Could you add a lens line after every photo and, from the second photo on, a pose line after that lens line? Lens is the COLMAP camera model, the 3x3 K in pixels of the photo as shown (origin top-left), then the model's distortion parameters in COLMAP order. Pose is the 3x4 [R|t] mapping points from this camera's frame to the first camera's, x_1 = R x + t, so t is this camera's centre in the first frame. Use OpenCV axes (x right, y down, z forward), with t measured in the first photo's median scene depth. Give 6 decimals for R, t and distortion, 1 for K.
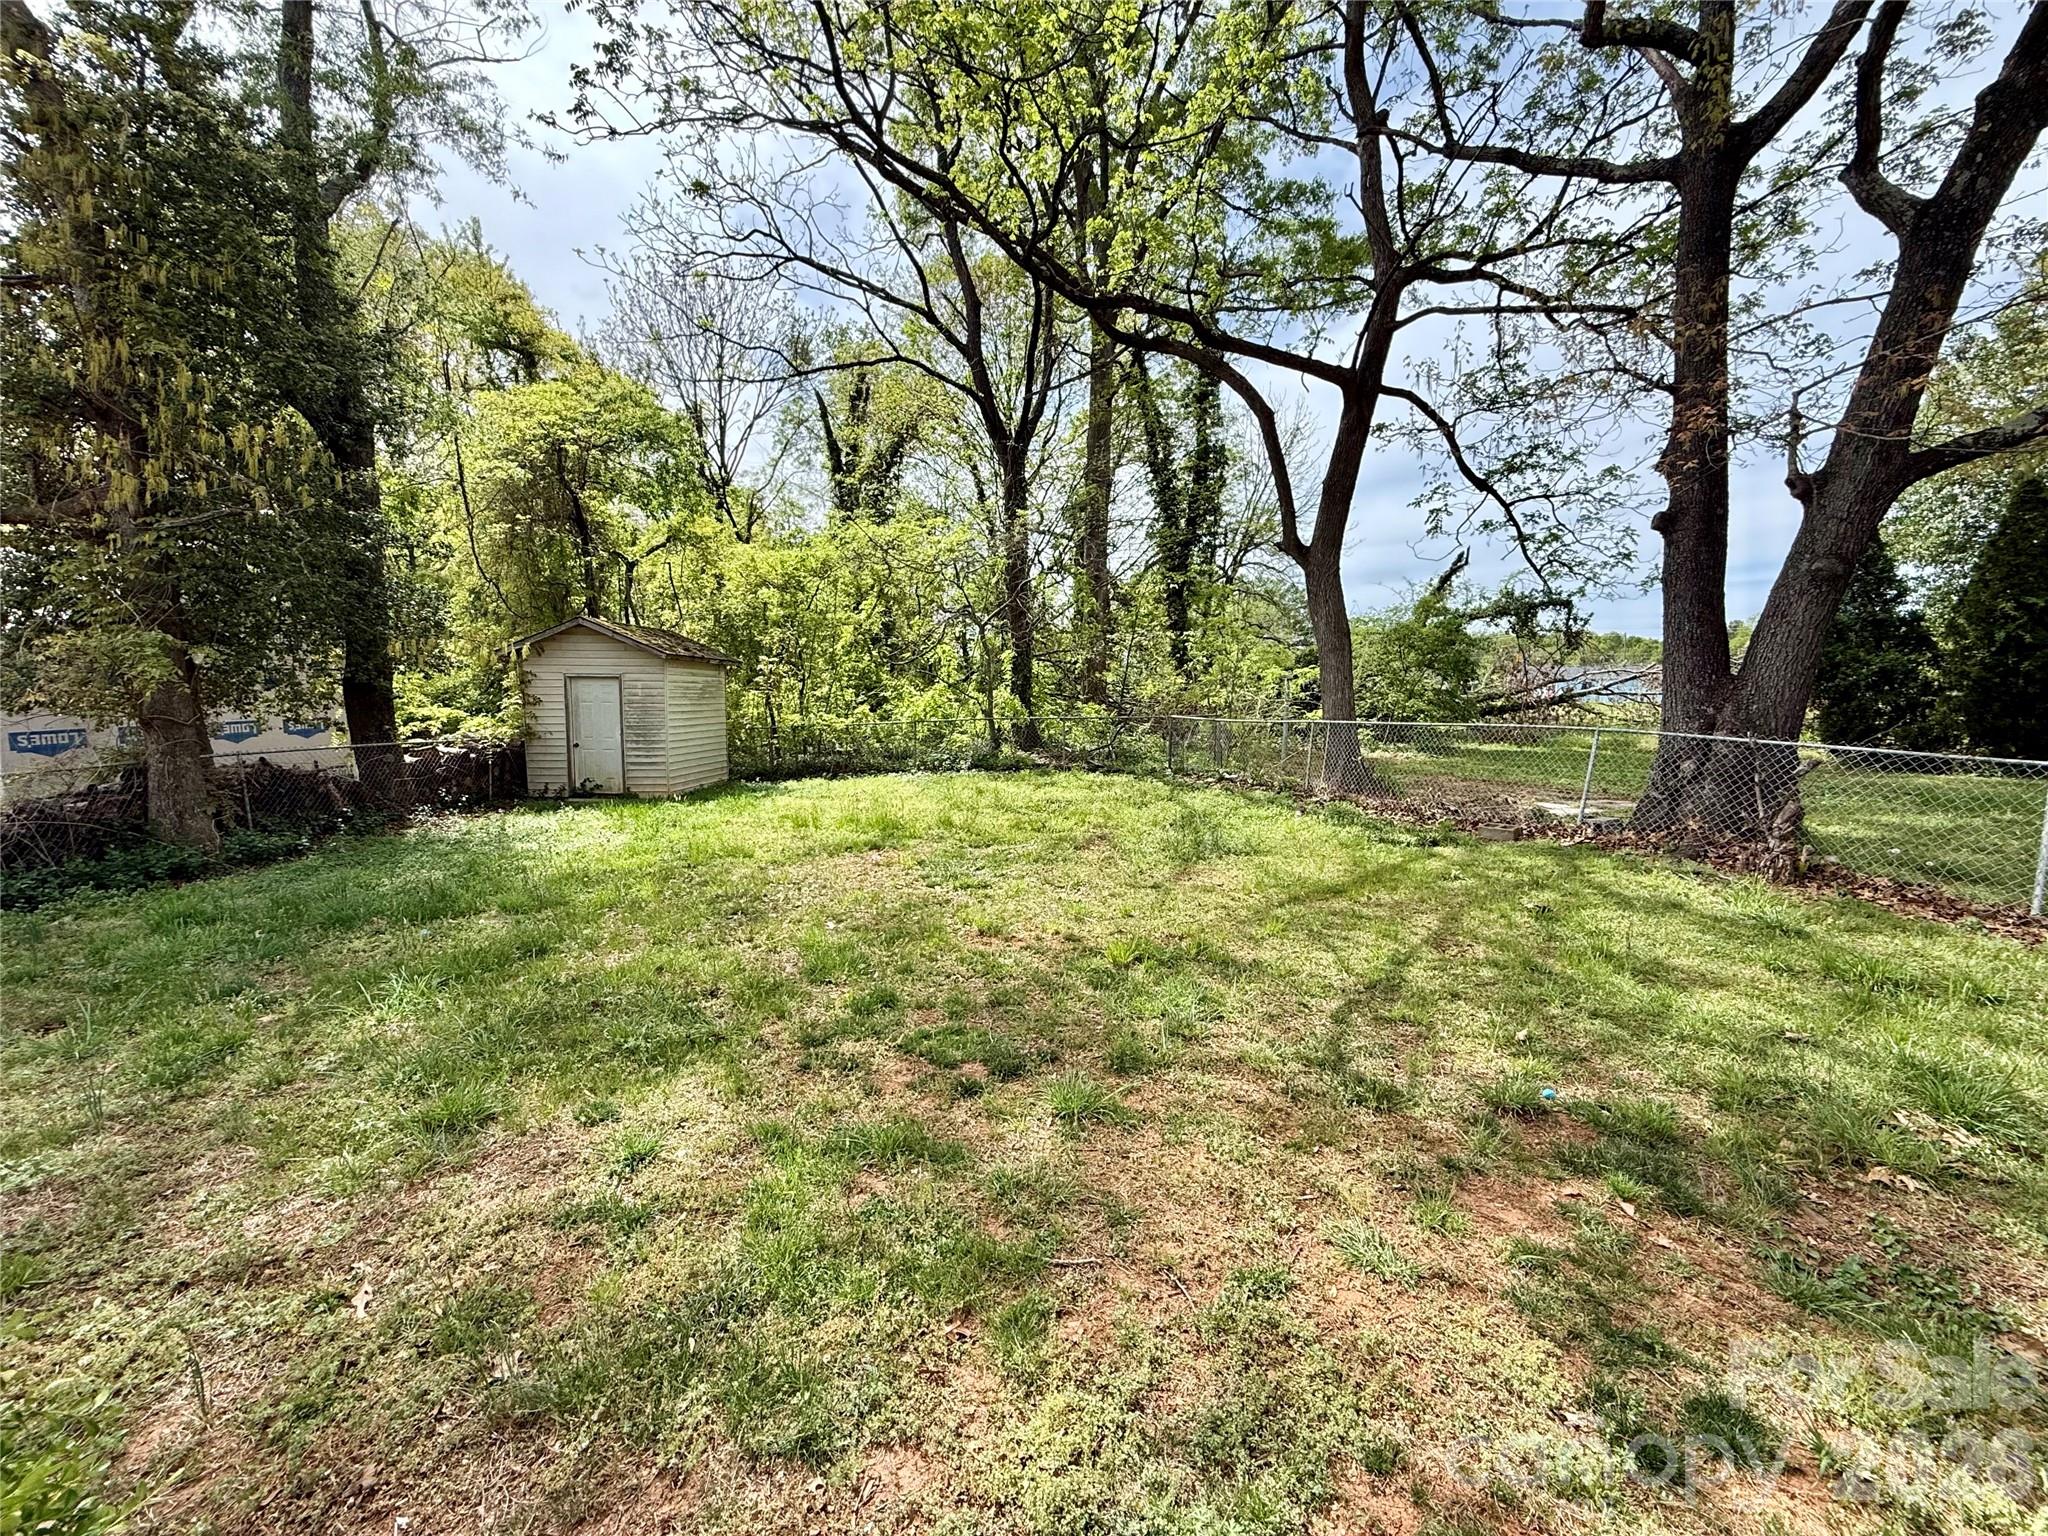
lens RADIAL K [[824.0, 0, 1026.6], [0, 824.0, 775.3], [0, 0, 1]] dist [0.000258, 0.000006]
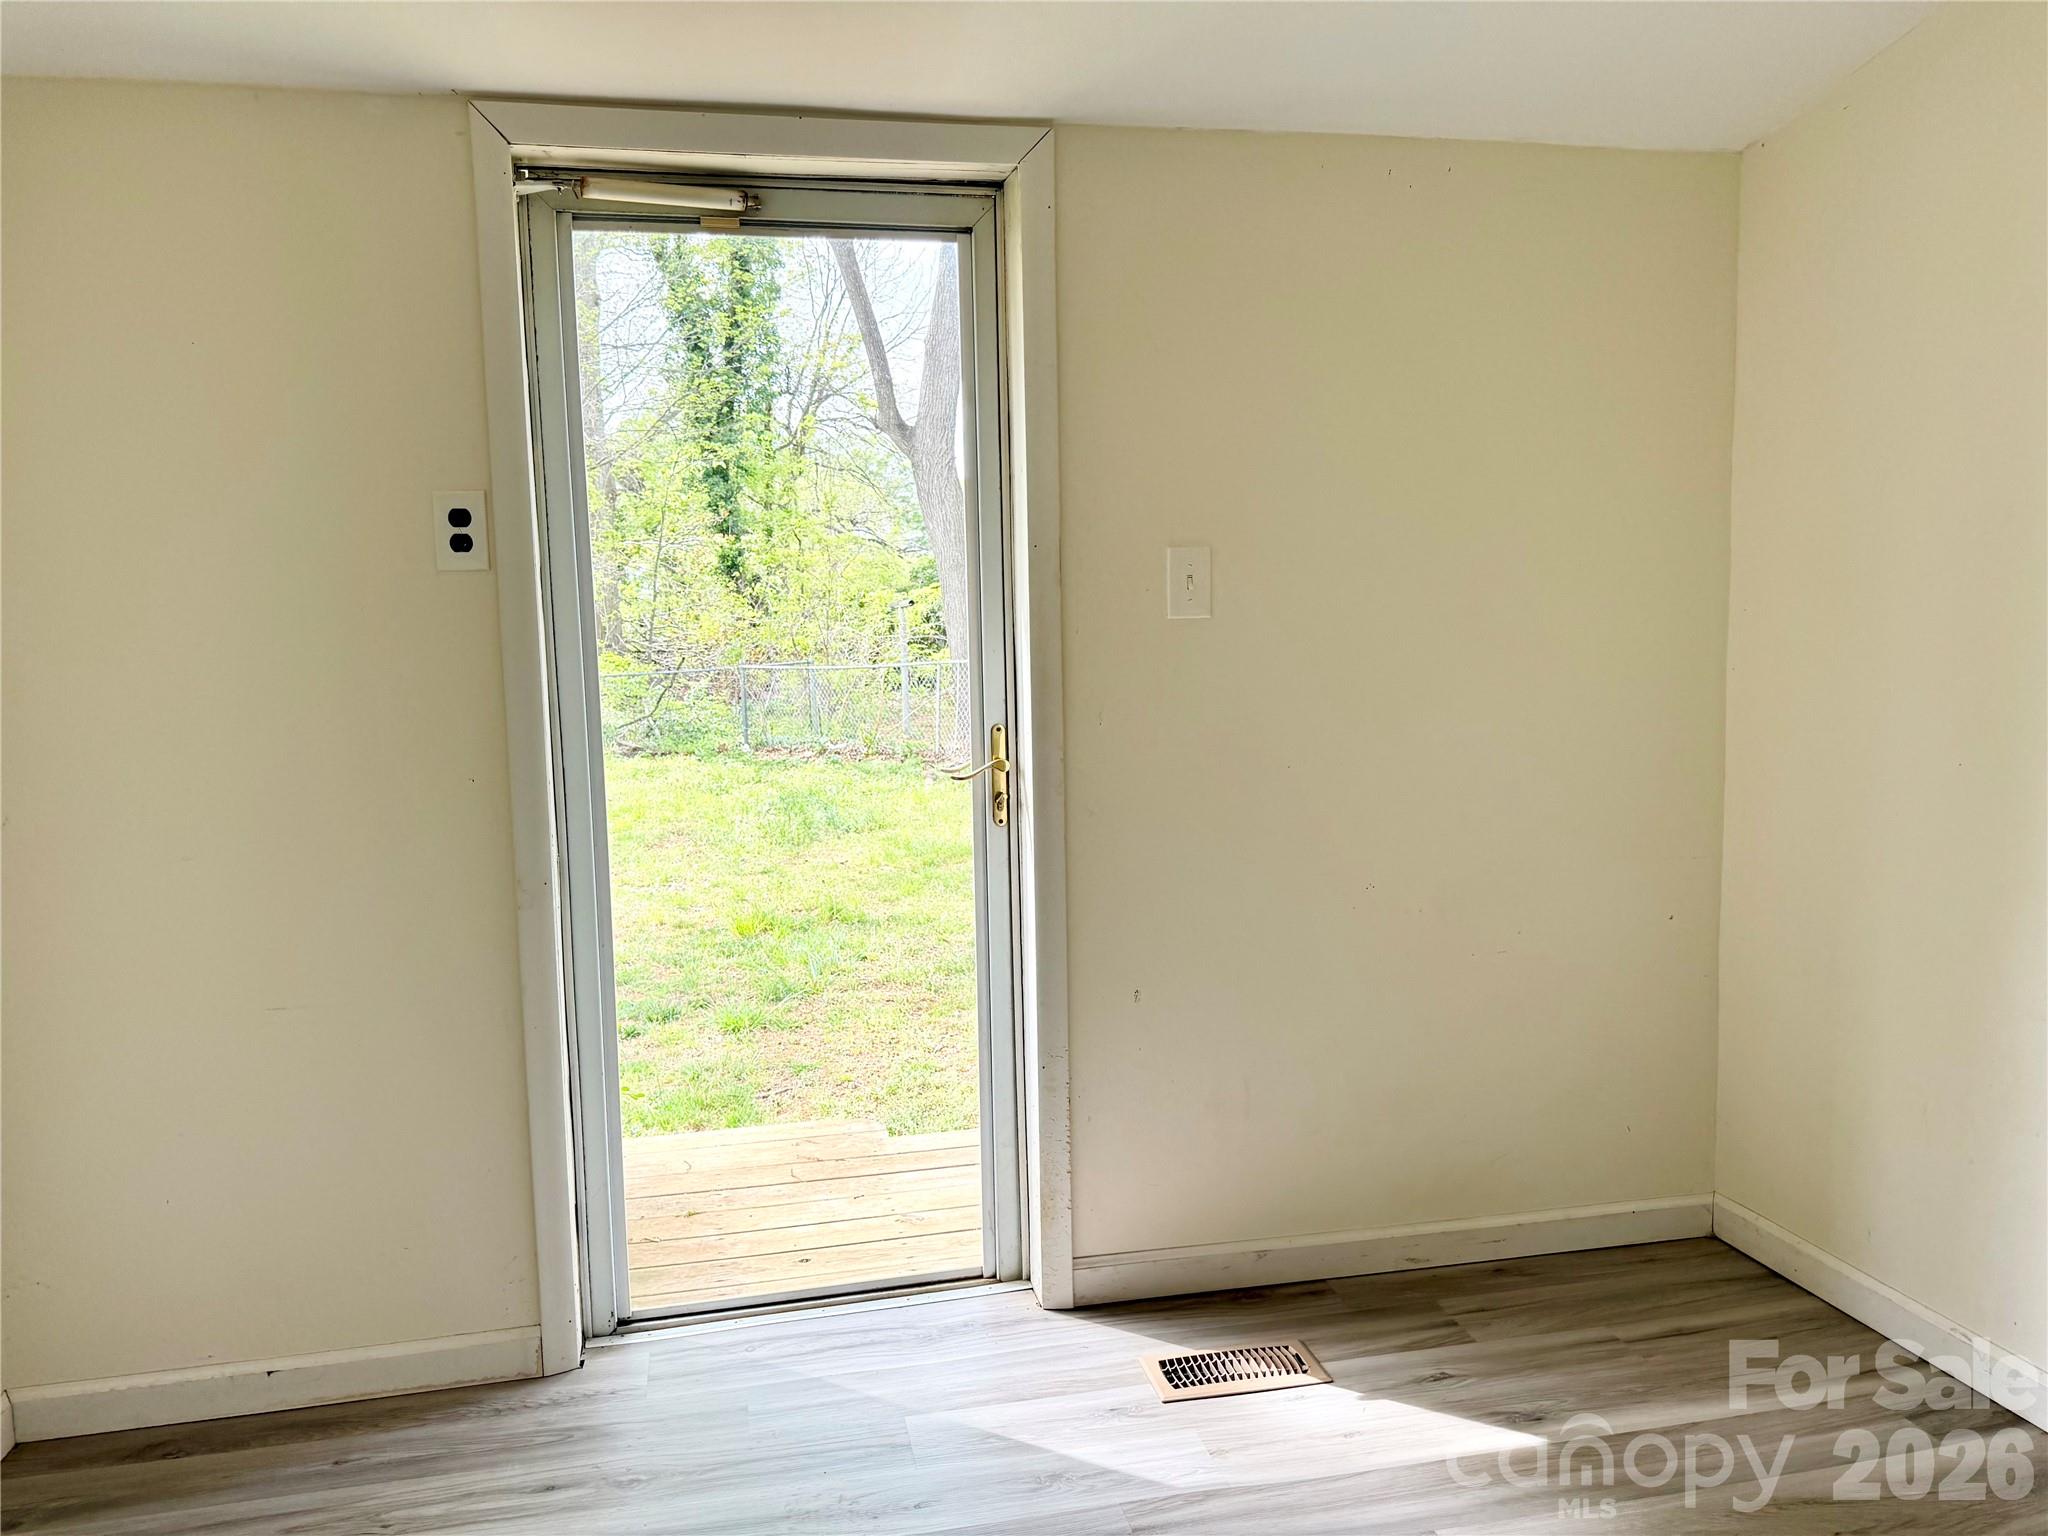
lens RADIAL K [[1450.4, 0, 1028.3], [0, 1450.4, 768.7], [0, 0, 1]] dist [0.104105, -0.162672]
pose [[0.924016, -0.077543, 0.374407, -0.056093], [0.079737, 0.996769, 0.009652, 0.017058], [-0.373946, 0.020935, 0.927214, -0.179871]]
